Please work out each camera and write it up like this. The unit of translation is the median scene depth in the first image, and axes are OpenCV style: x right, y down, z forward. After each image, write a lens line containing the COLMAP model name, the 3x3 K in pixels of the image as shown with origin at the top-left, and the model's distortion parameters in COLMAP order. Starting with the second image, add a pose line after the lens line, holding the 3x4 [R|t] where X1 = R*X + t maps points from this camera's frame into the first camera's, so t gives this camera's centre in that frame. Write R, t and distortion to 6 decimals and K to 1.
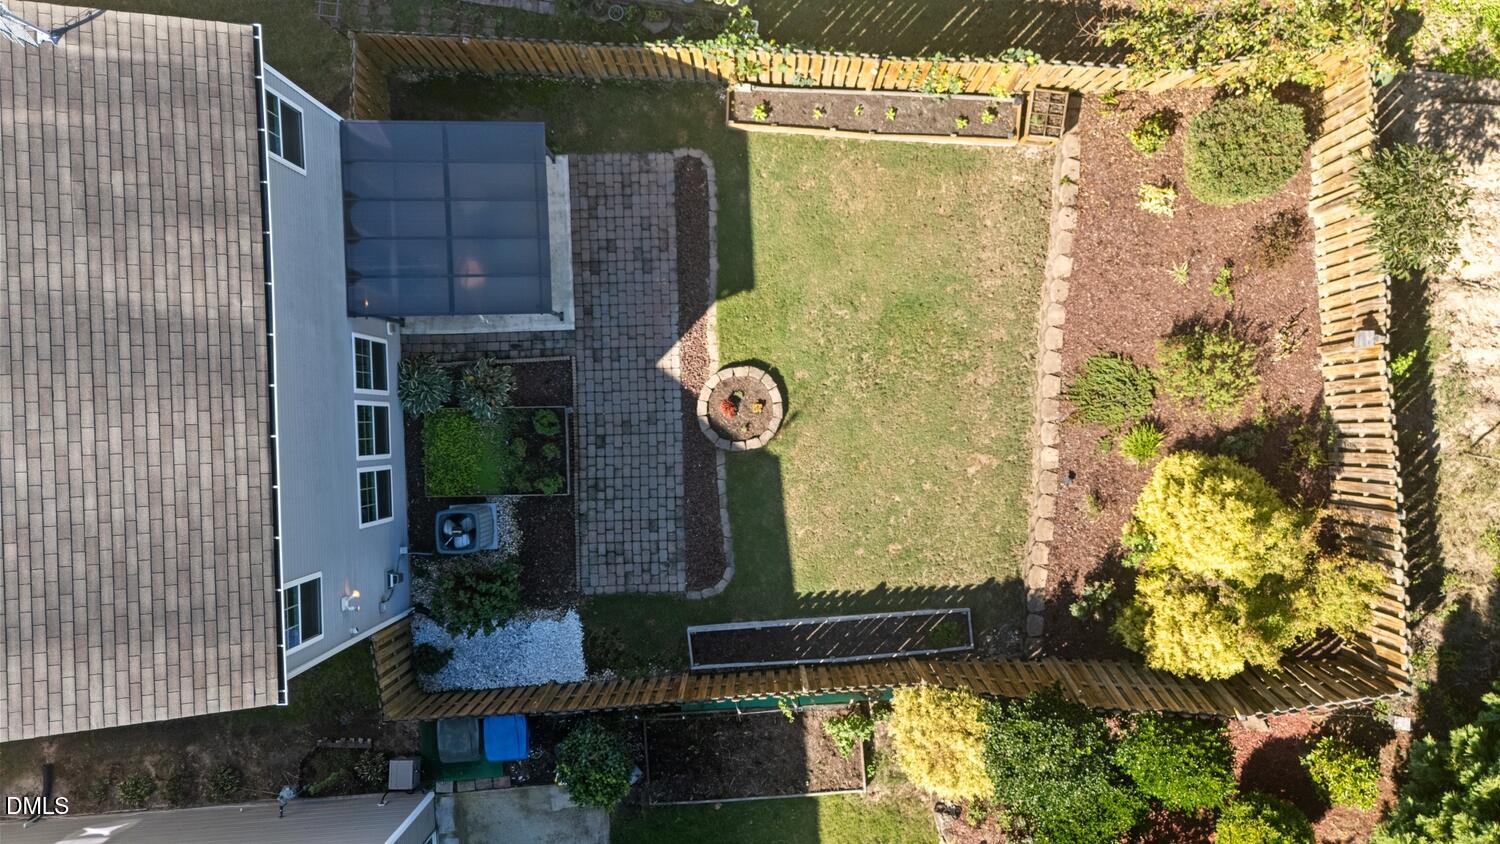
lens RADIAL K [[1107.5, 0, 747.6], [0, 1107.5, 423.6], [0, 0, 1]] dist [0.055823, -0.047181]
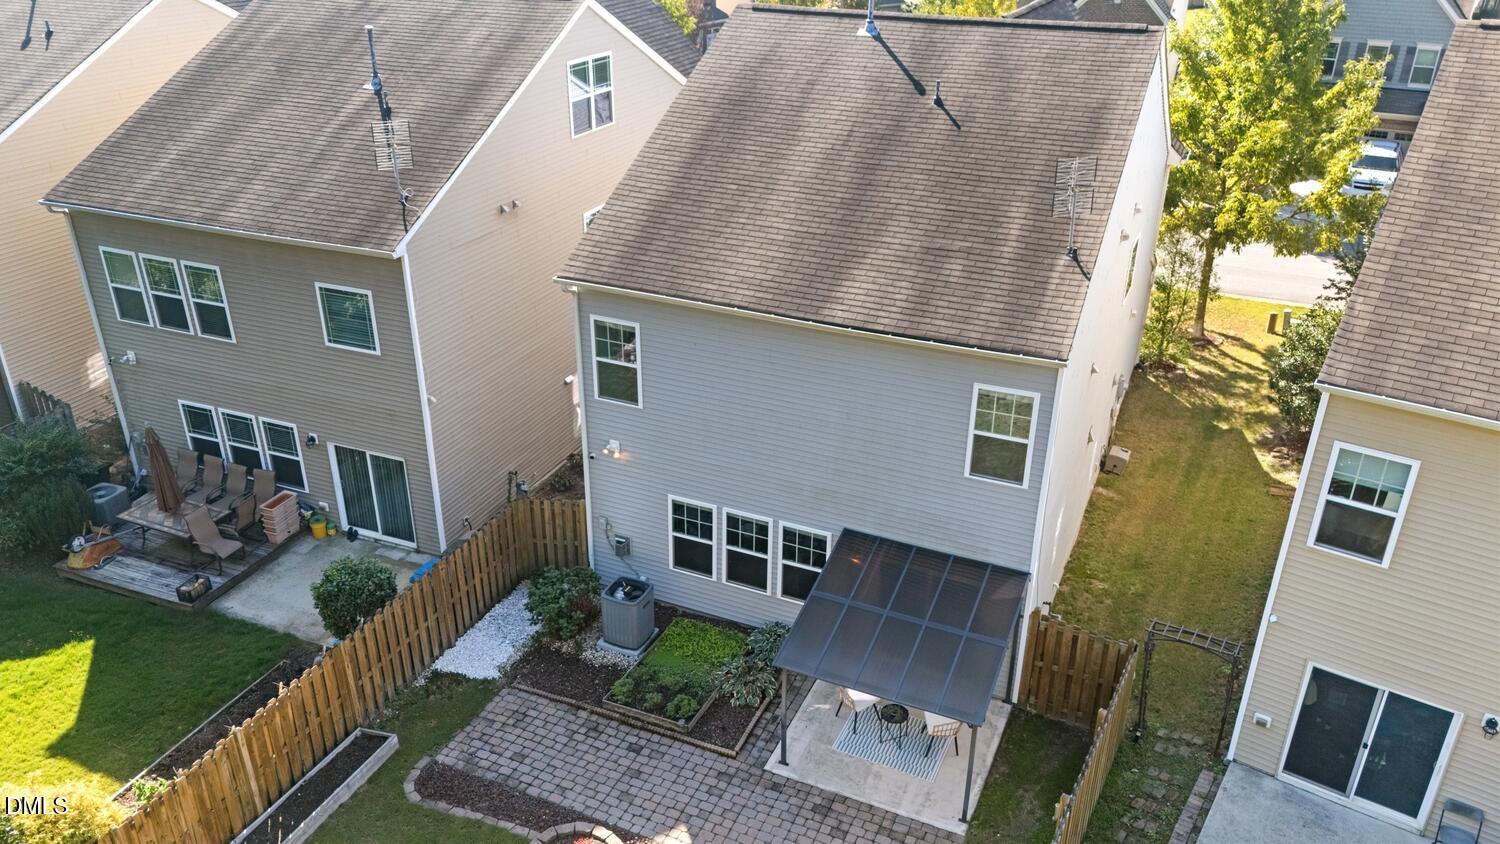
lens RADIAL K [[1107.5, 0, 750.0], [0, 1107.5, 424.0], [0, 0, 1]] dist [0.055823, -0.047181]
pose [[-0.444430, 0.400921, -0.801090, 0.445259], [-0.895798, -0.204125, 0.394814, -0.374937], [-0.005233, 0.893082, 0.449863, 0.397502]]
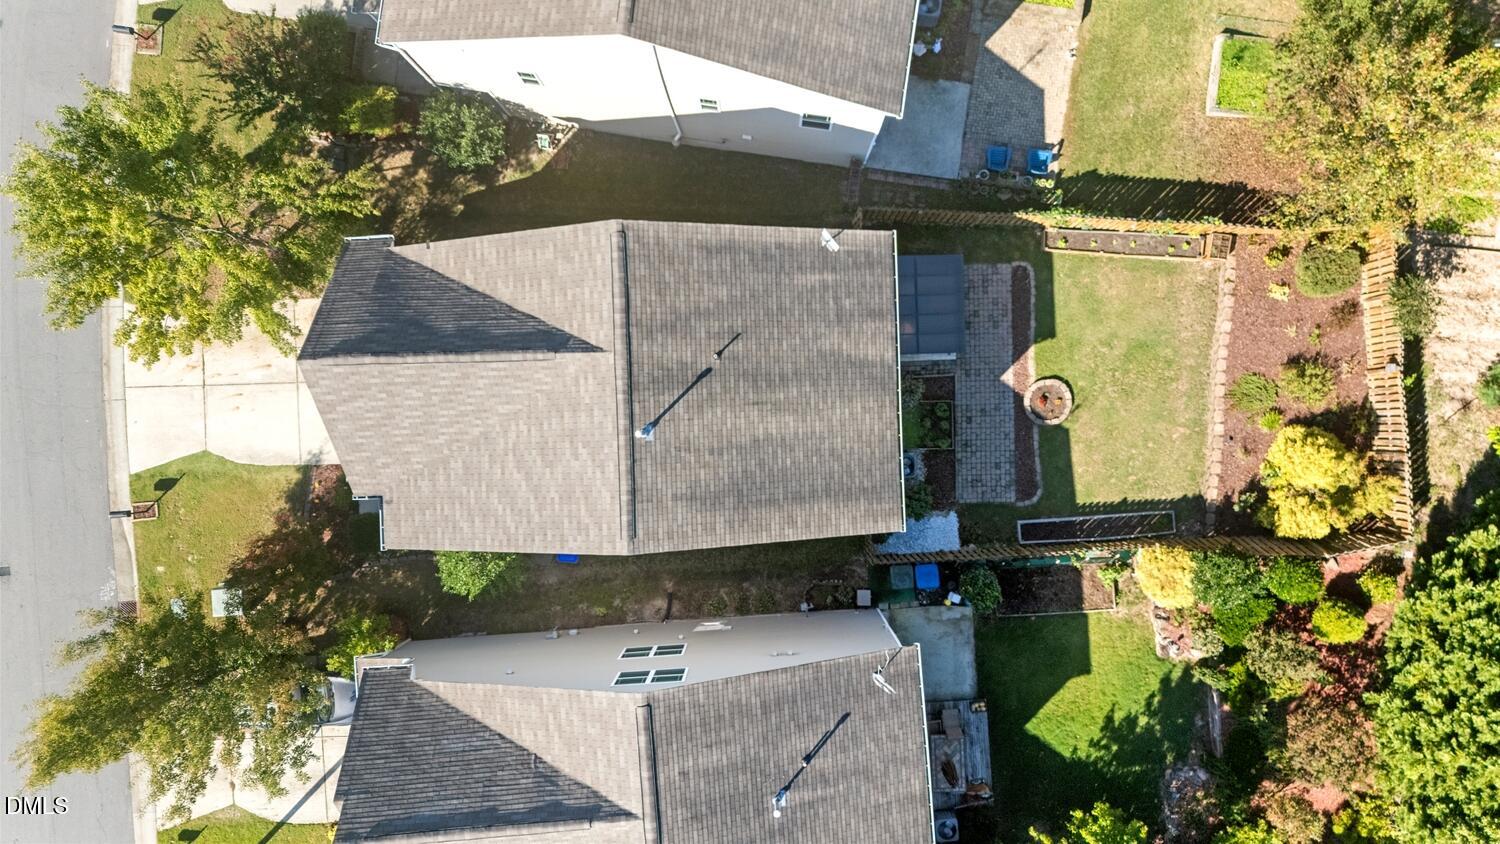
lens RADIAL K [[1107.5, 0, 746.5], [0, 1107.5, 423.9], [0, 0, 1]] dist [0.055823, -0.047181]
pose [[0.999978, 0.002965, -0.005851, -0.515963], [-0.002965, 0.999996, 0.000070, 0.024650], [0.005851, -0.000052, 0.999983, -0.886967]]
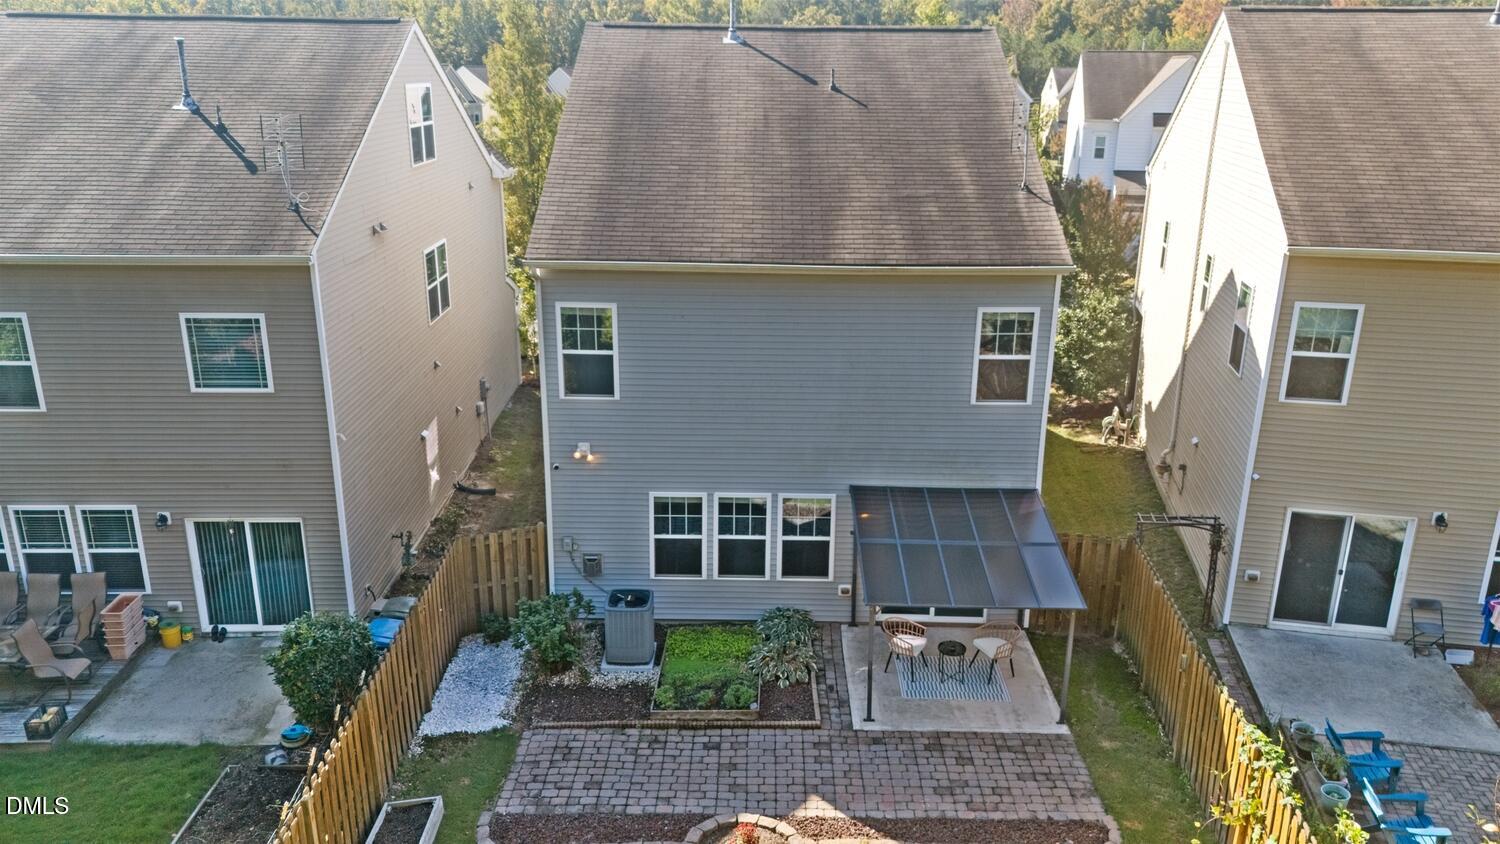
lens RADIAL K [[1107.5, 0, 749.6], [0, 1107.5, 427.2], [0, 0, 1]] dist [0.055823, -0.047181]
pose [[-0.050861, 0.317485, -0.946898, 0.567639], [-0.998661, -0.025172, 0.045201, -0.042267], [-0.009484, 0.947929, 0.318340, 0.559623]]
